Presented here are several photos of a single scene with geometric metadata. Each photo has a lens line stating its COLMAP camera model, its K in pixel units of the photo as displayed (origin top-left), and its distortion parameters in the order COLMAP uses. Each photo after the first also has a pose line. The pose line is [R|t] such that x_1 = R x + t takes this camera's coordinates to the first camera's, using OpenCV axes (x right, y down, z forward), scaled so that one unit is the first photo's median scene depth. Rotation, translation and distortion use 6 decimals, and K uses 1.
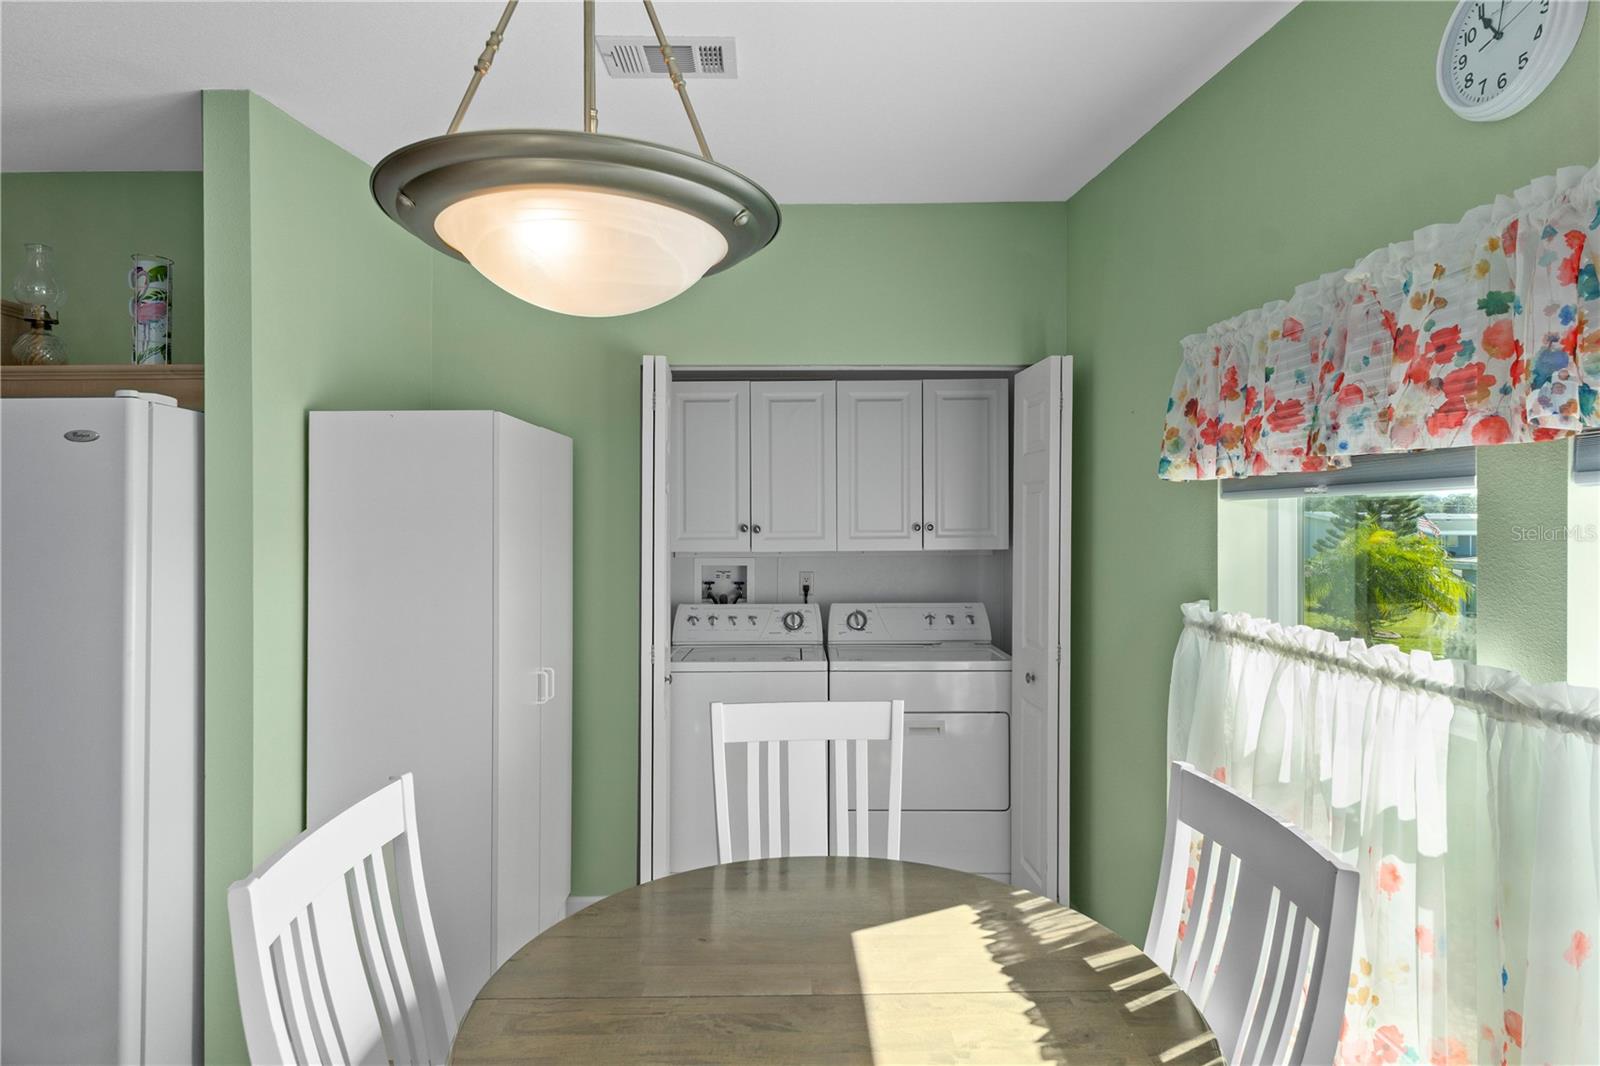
lens RADIAL K [[834.4, 0, 805.1], [0, 834.4, 522.0], [0, 0, 1]] dist [0.004976, 0.000676]
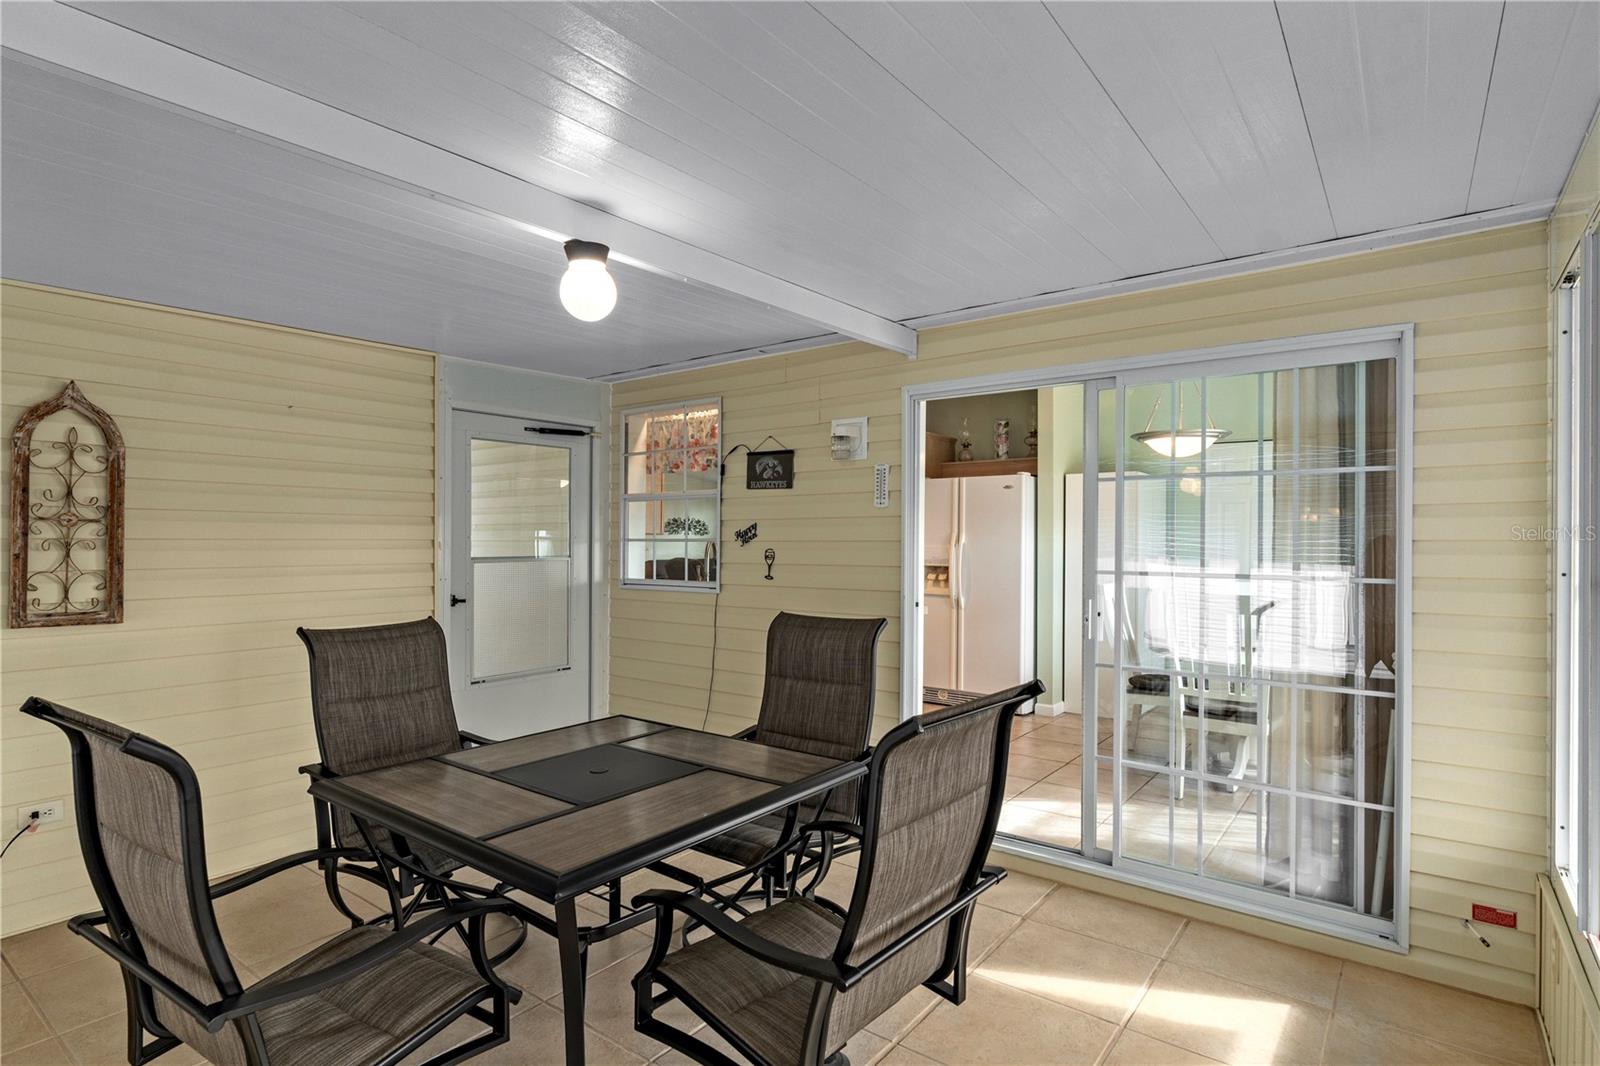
lens RADIAL K [[834.4, 0, 806.3], [0, 834.4, 543.9], [0, 0, 1]] dist [0.004976, 0.000676]
pose [[0.797477, 0.014563, -0.603174, 0.353399], [-0.013225, 0.999890, 0.006655, 0.080497], [0.603205, 0.002670, 0.797582, -1.561606]]
